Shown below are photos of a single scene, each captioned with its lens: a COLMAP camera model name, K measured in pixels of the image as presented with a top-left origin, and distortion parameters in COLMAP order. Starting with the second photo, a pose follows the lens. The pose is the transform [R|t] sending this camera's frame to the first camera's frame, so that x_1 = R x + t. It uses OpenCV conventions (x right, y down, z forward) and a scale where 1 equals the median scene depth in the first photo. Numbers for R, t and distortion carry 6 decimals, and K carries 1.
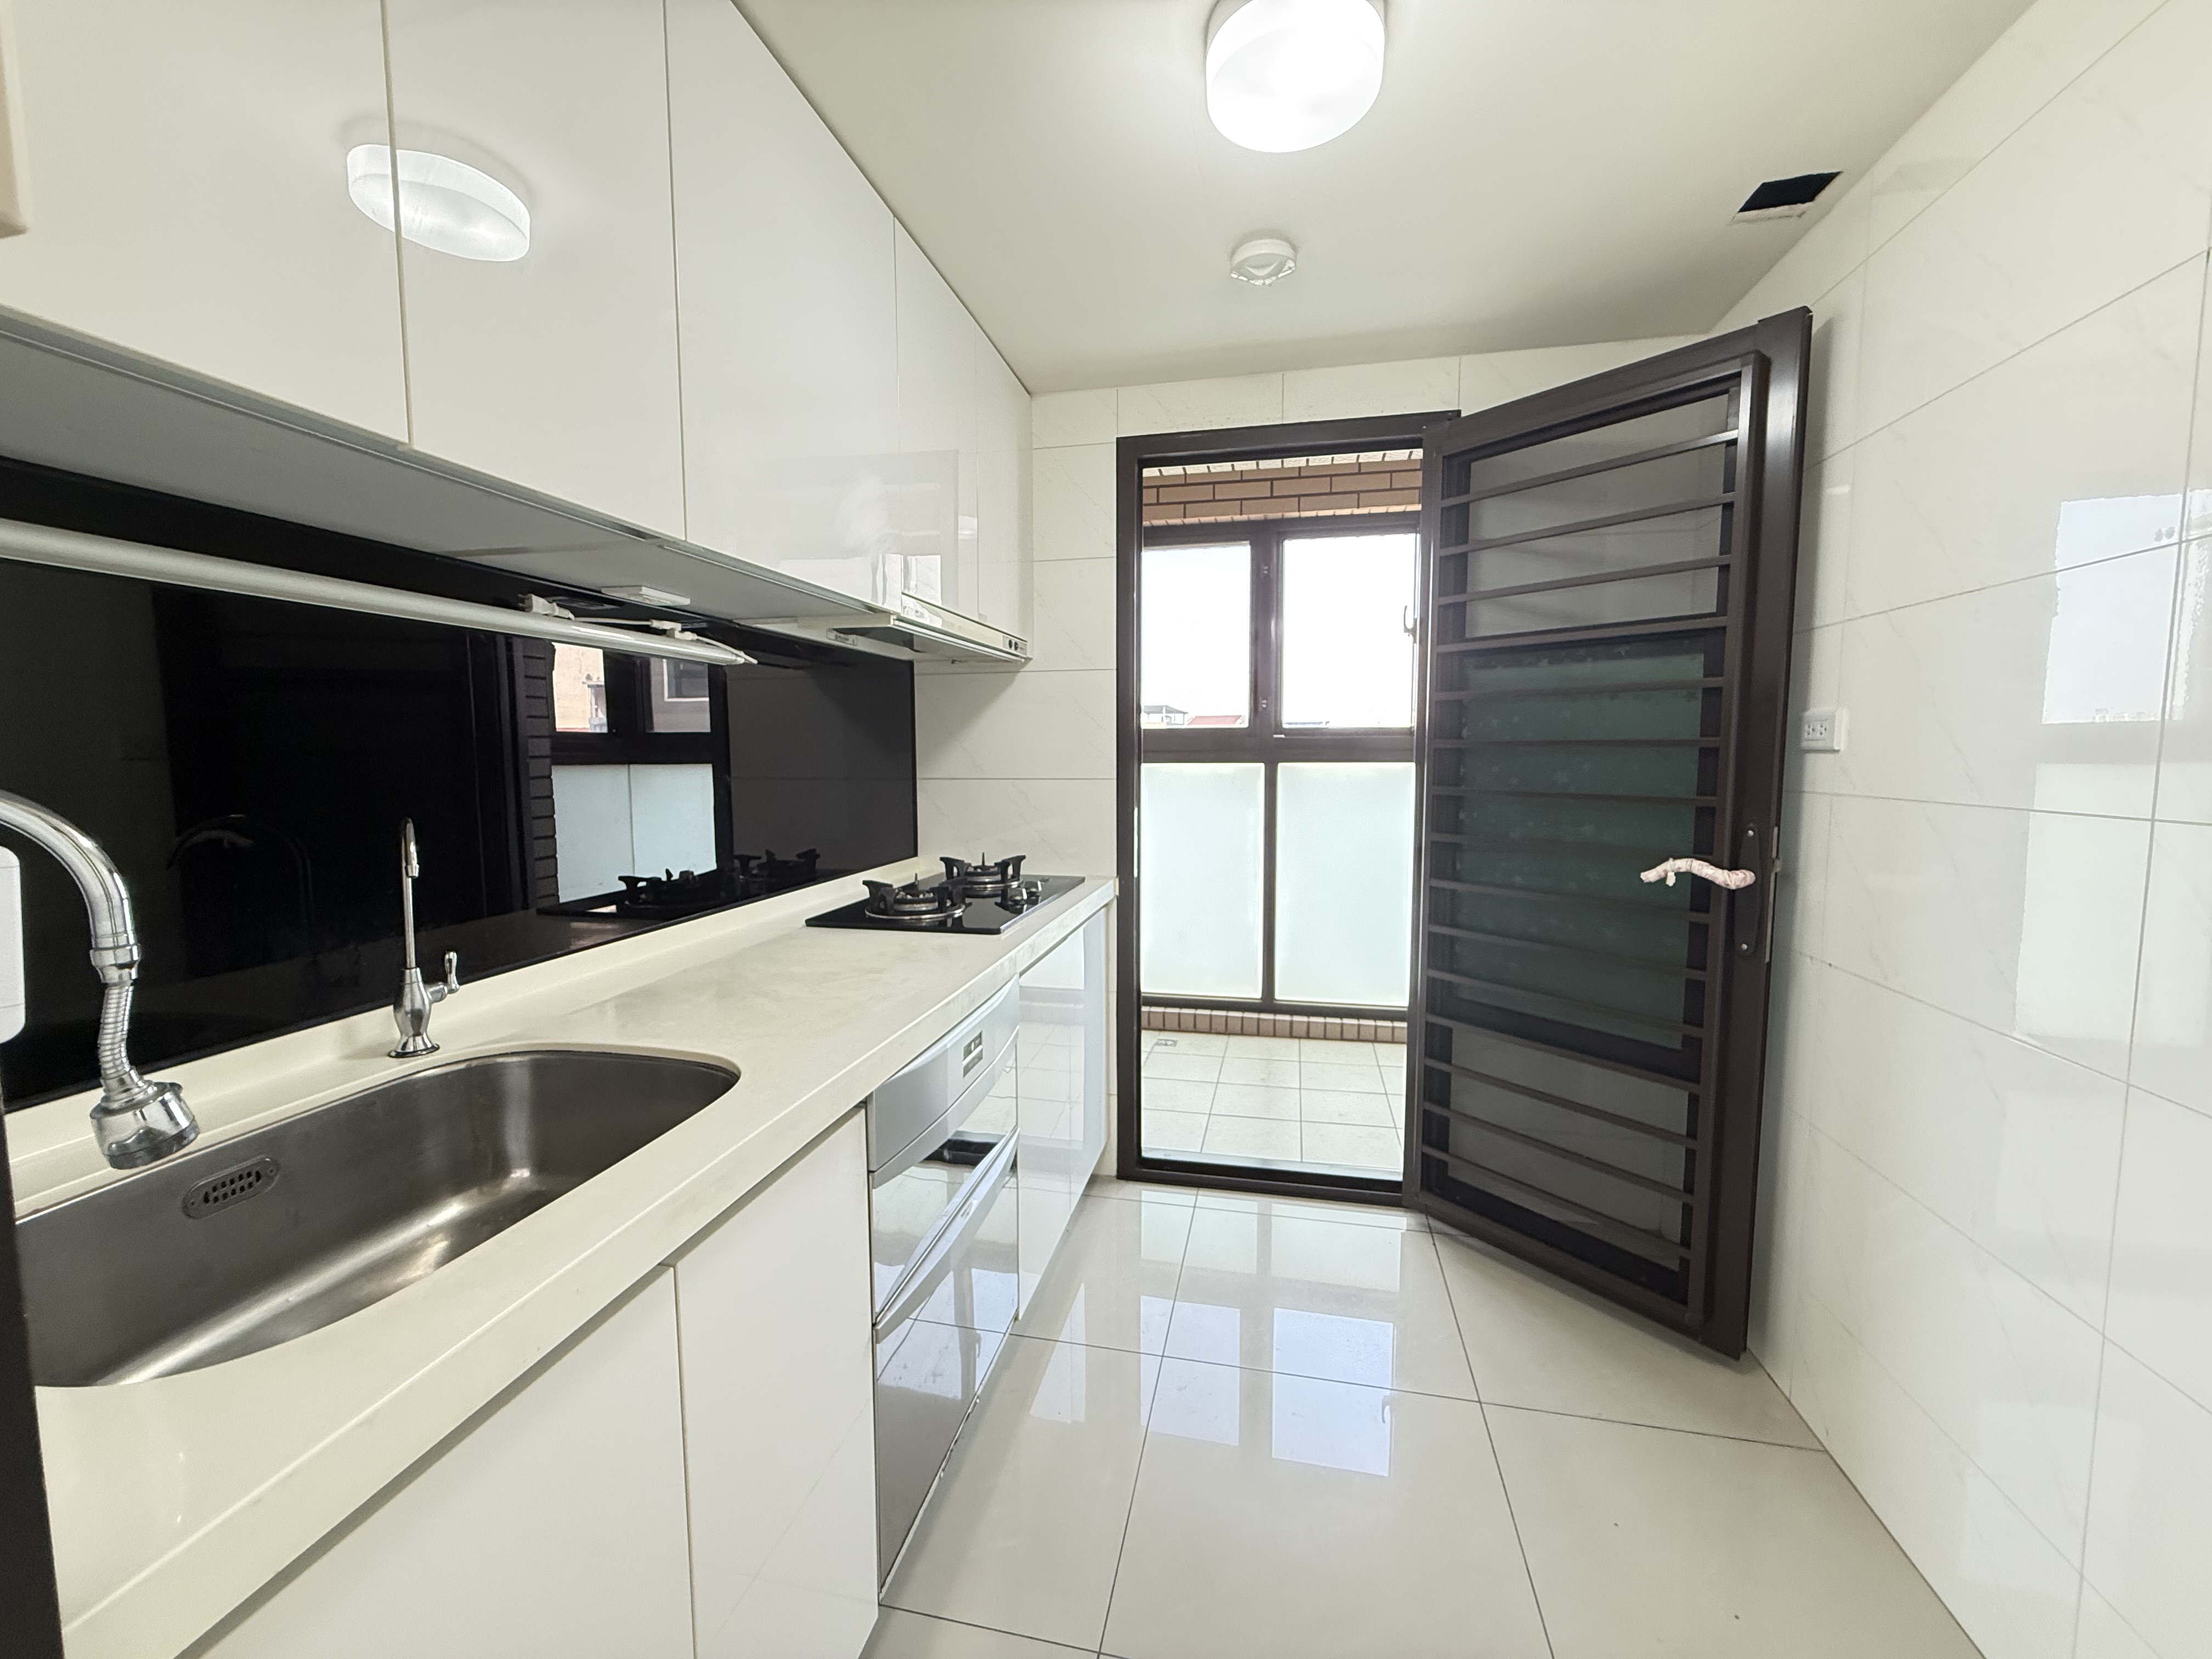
lens RADIAL K [[886.0, 0, 1093.7], [0, 886.0, 825.0], [0, 0, 1]] dist [0.002552, 0.000005]
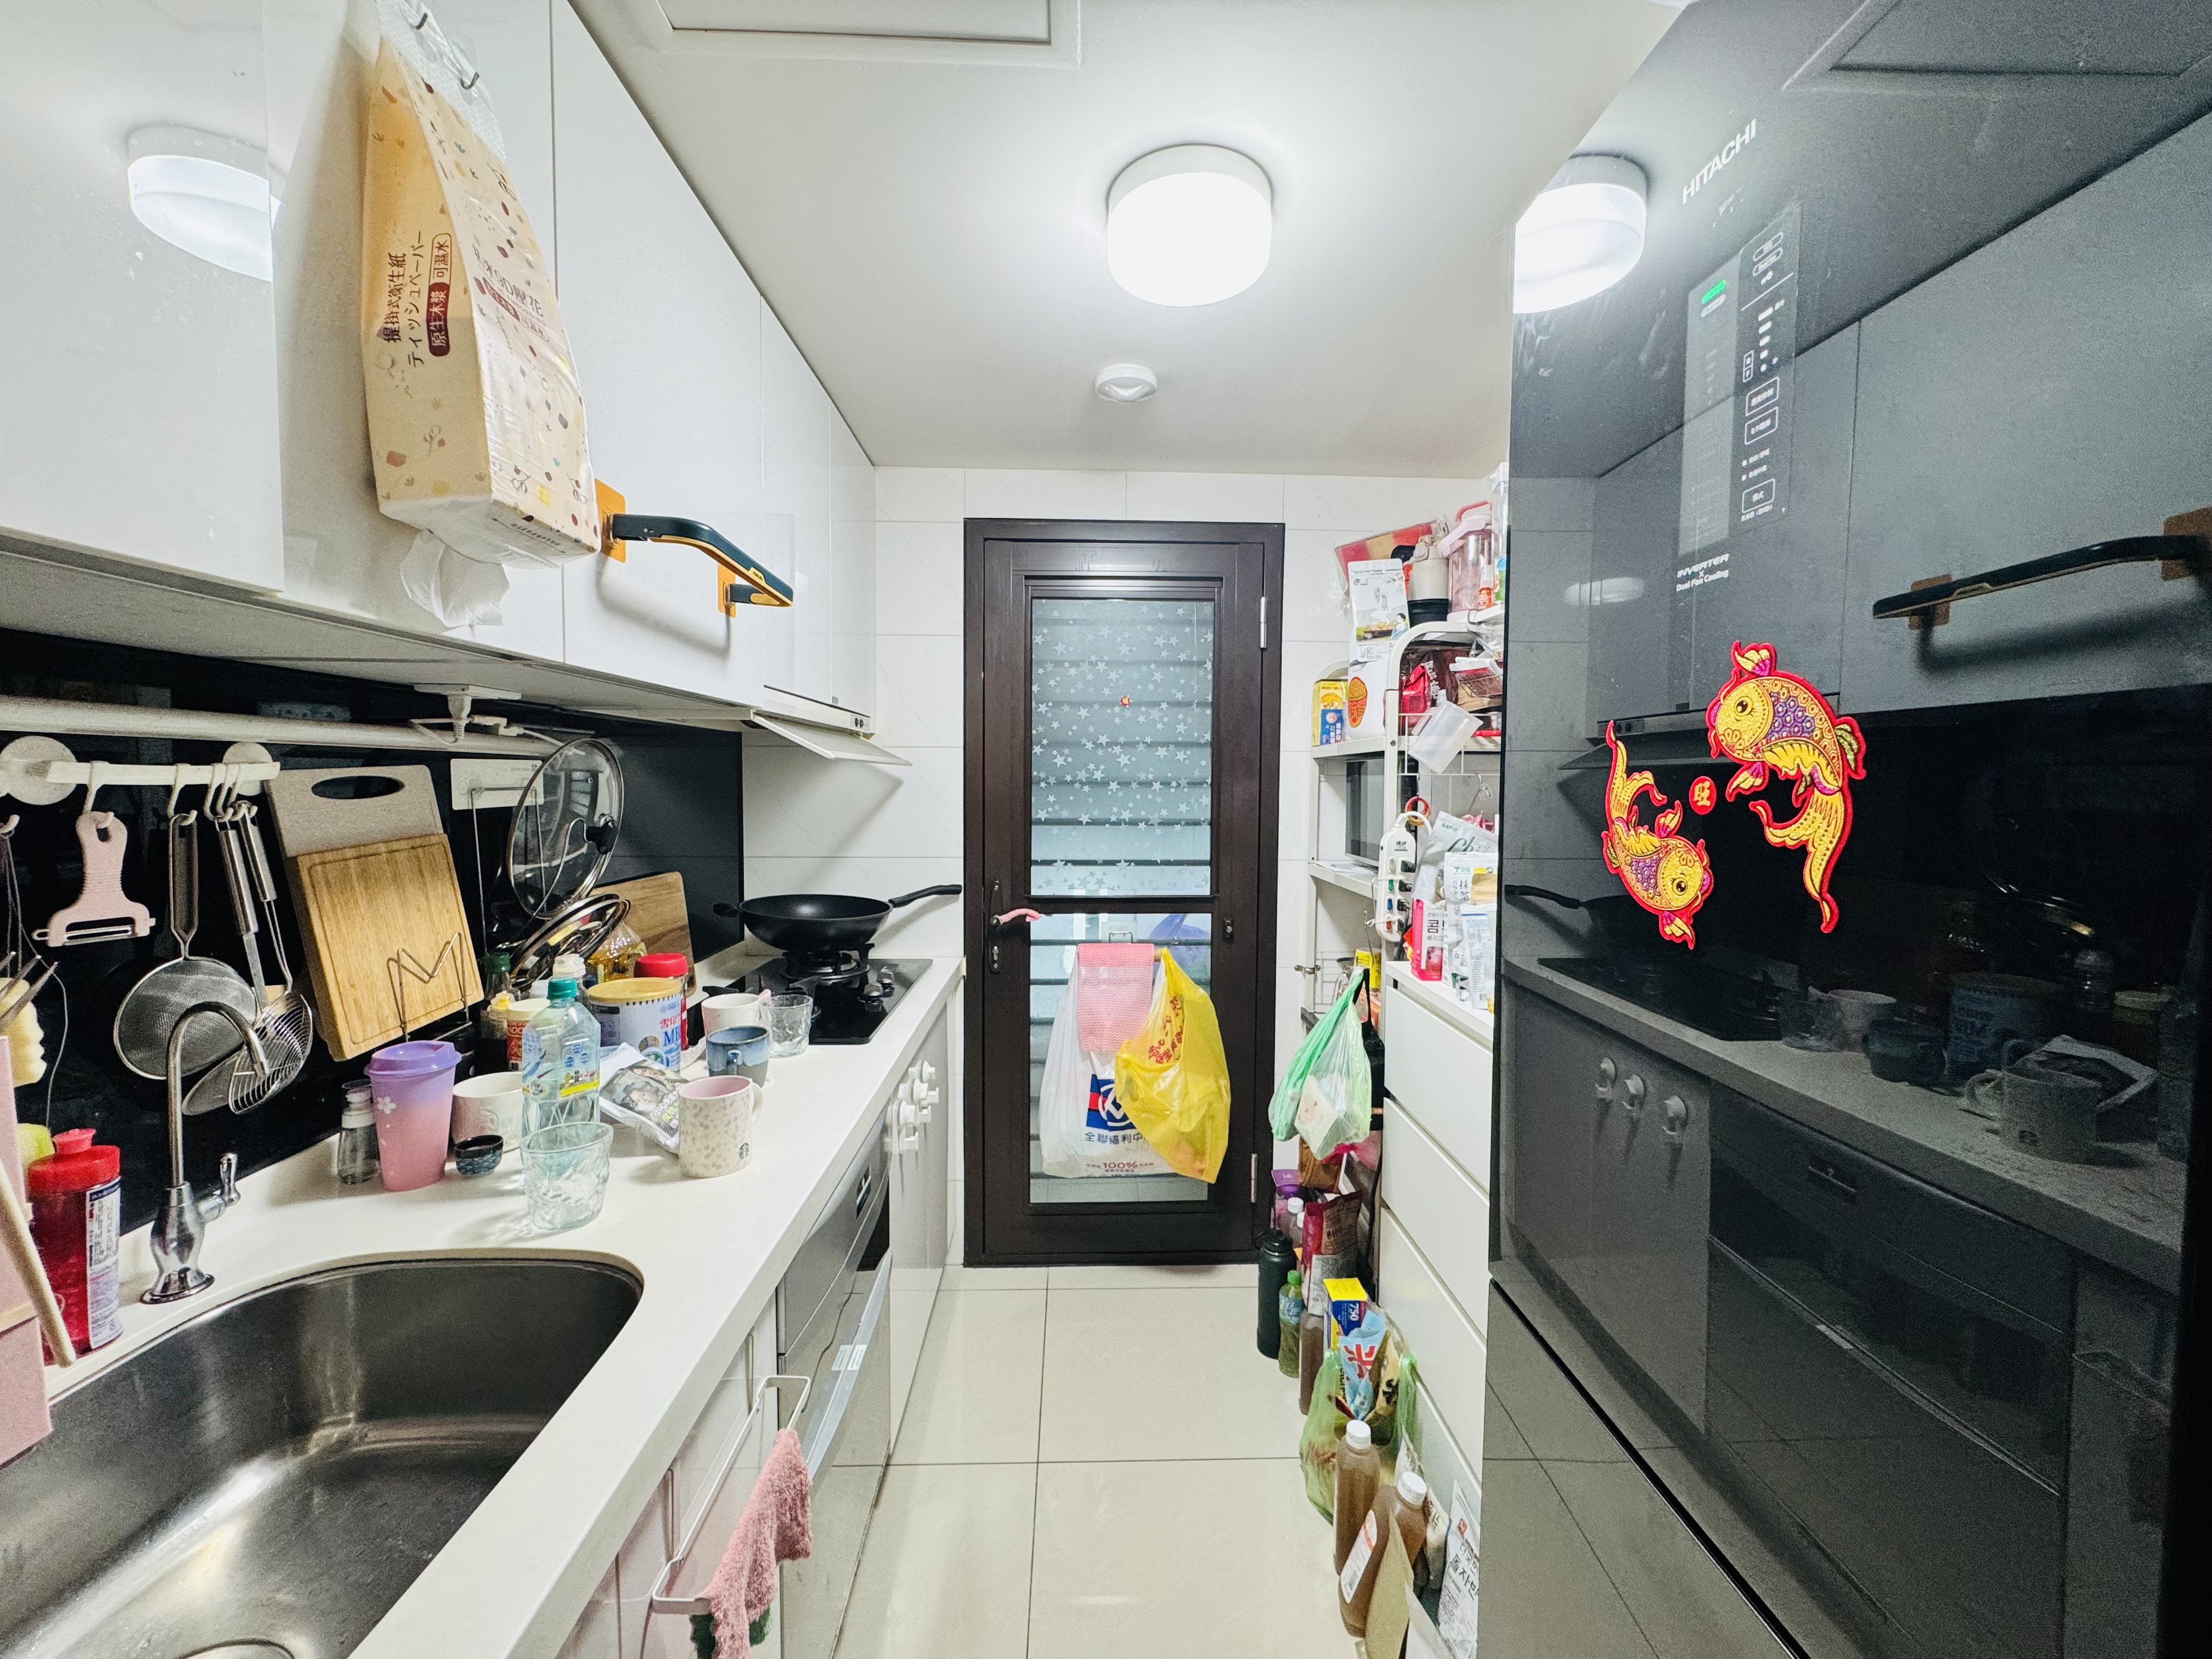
lens RADIAL K [[880.4, 0, 1096.7], [0, 880.4, 822.3], [0, 0, 1]] dist [-0.001067, 0.000444]
pose [[0.970435, -0.002622, 0.241349, -0.093606], [0.011862, 0.999251, -0.036839, -0.072875], [-0.241072, 0.038613, 0.969739, 0.014485]]
